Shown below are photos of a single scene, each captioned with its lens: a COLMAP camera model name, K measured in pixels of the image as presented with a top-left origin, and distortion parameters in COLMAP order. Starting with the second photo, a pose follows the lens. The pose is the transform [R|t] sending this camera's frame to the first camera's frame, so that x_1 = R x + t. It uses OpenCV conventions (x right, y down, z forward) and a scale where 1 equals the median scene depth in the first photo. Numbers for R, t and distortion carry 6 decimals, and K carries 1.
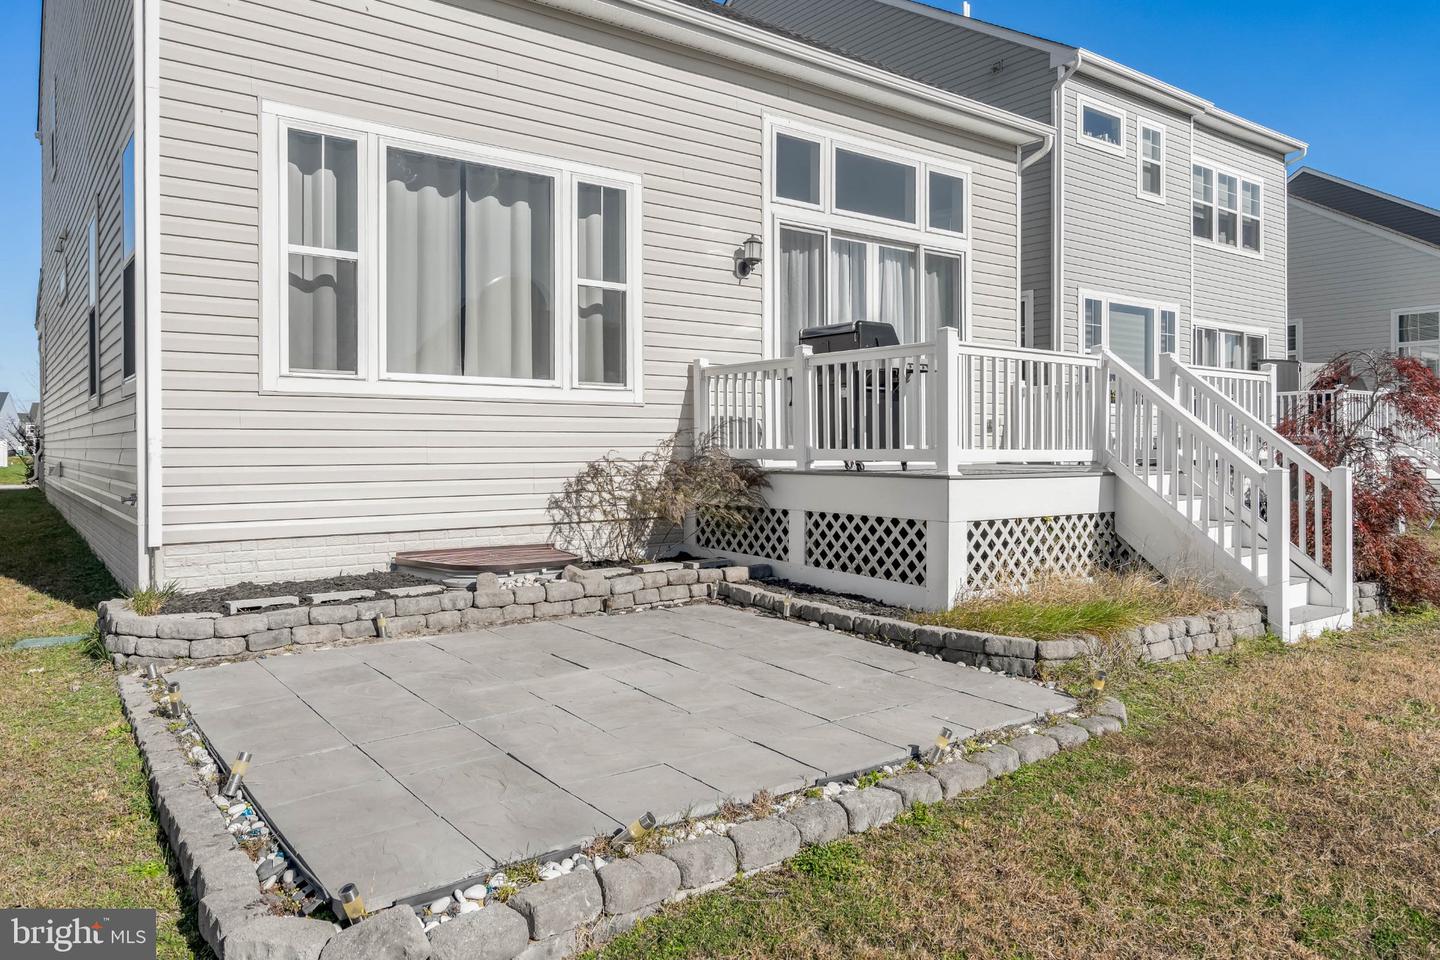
lens RADIAL K [[966.5, 0, 697.5], [0, 966.5, 443.7], [0, 0, 1]] dist [0.009662, 0.003122]
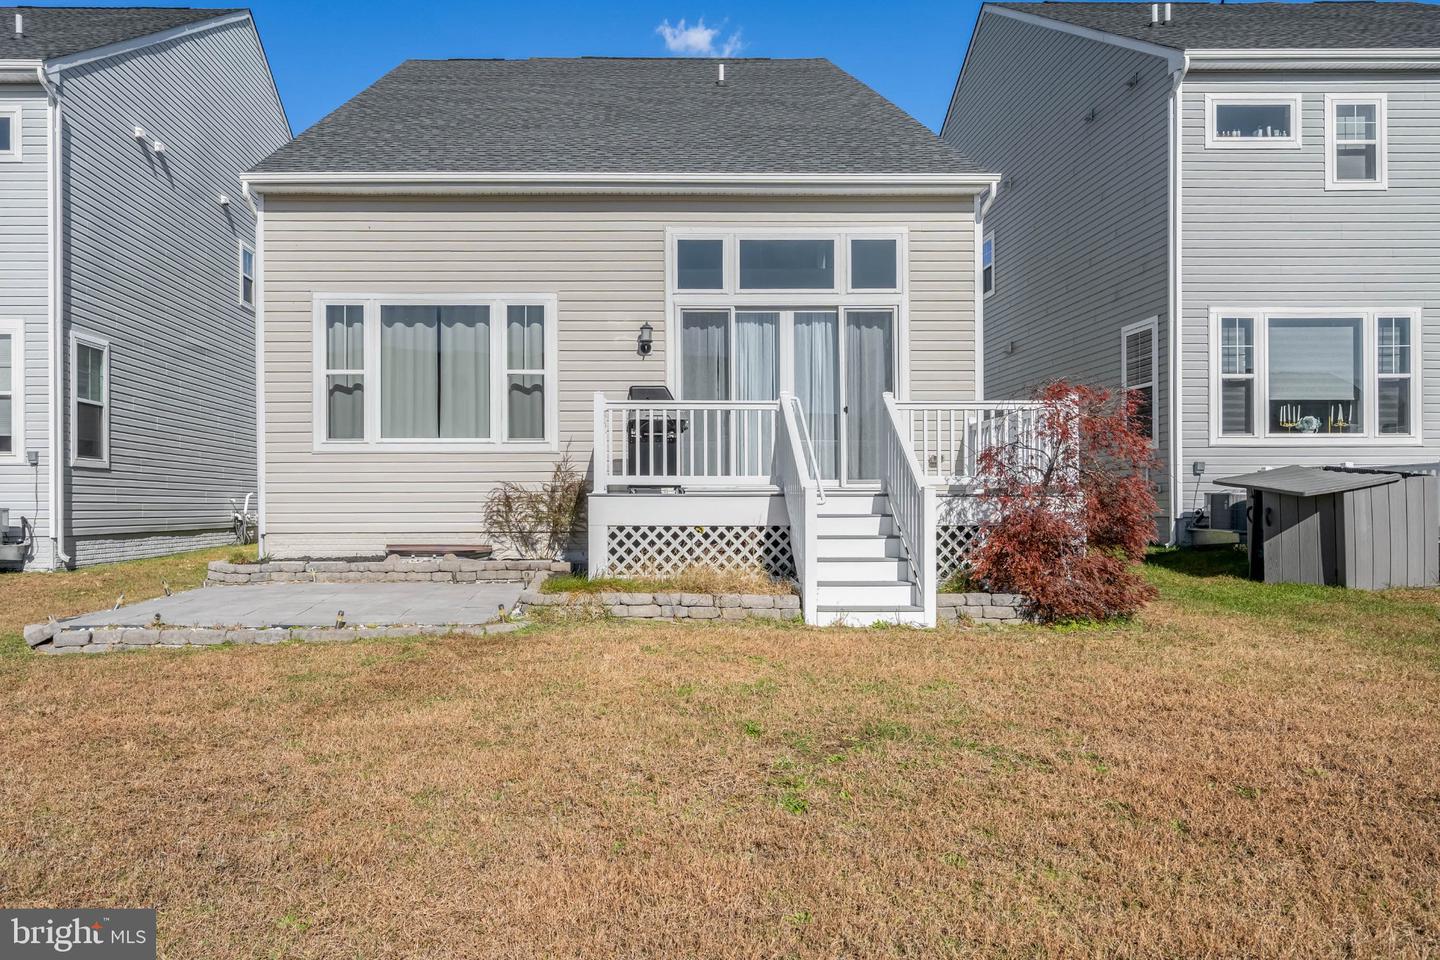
lens RADIAL K [[998.4, 0, 625.8], [0, 998.4, 494.5], [0, 0, 1]] dist [0.005781, 0.004808]
pose [[0.810963, -0.008225, -0.585040, 0.976601], [0.004231, 0.999957, -0.008193, 0.038622], [0.585083, 0.004169, 0.810963, -0.156704]]
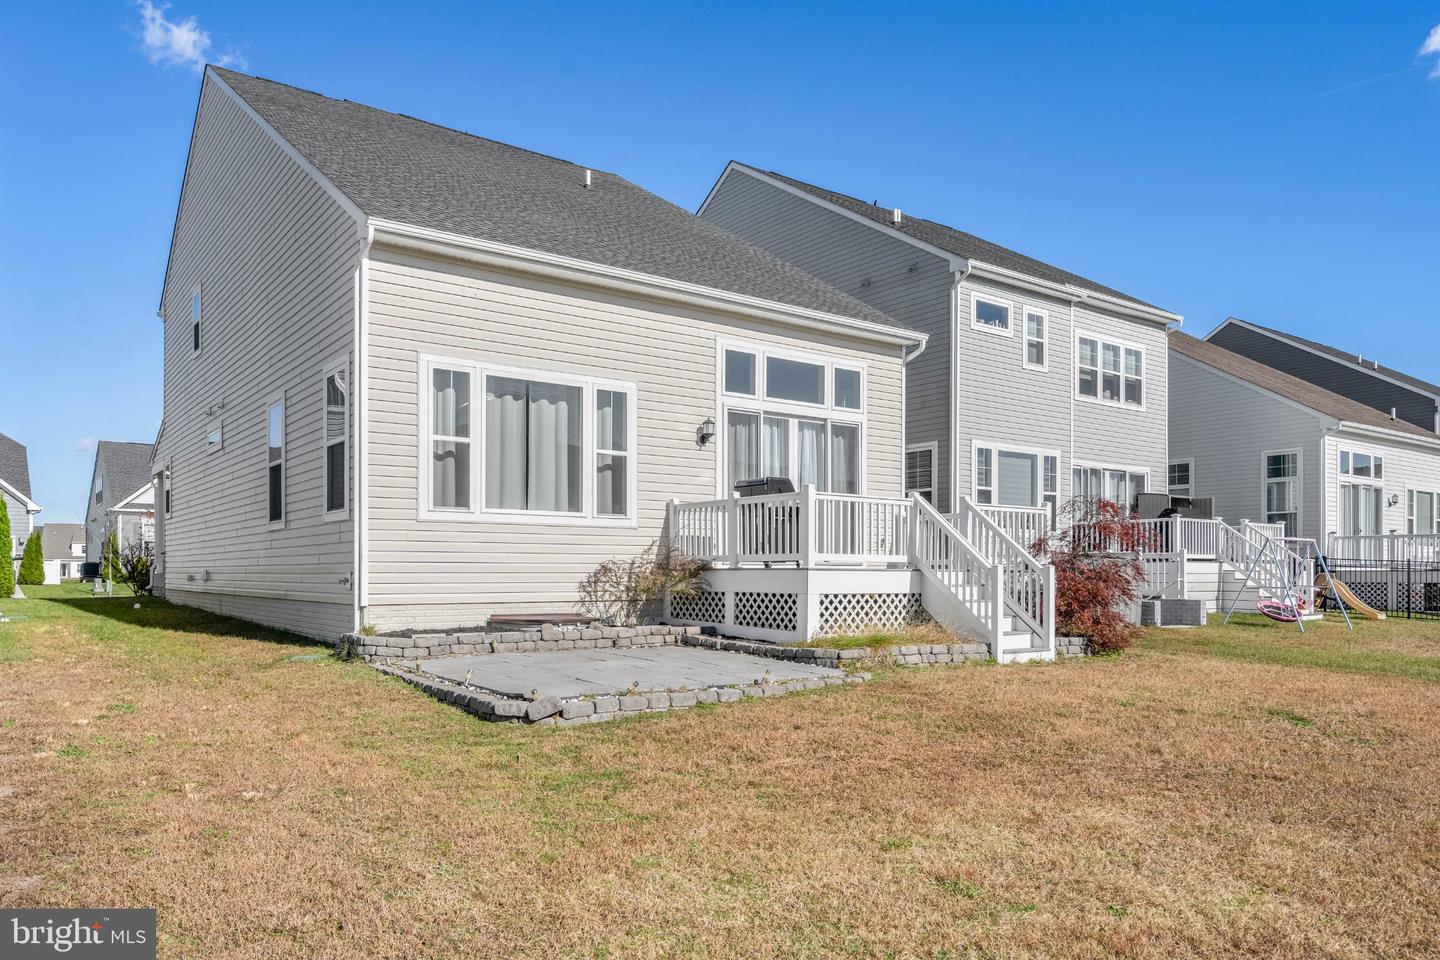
lens RADIAL K [[998.4, 0, 685.5], [0, 998.4, 564.9], [0, 0, 1]] dist [0.005781, 0.004808]
pose [[0.999928, 0.003092, -0.011619, 0.045826], [-0.003142, 0.999986, -0.004340, 0.029832], [0.011605, 0.004376, 0.999923, -0.689116]]
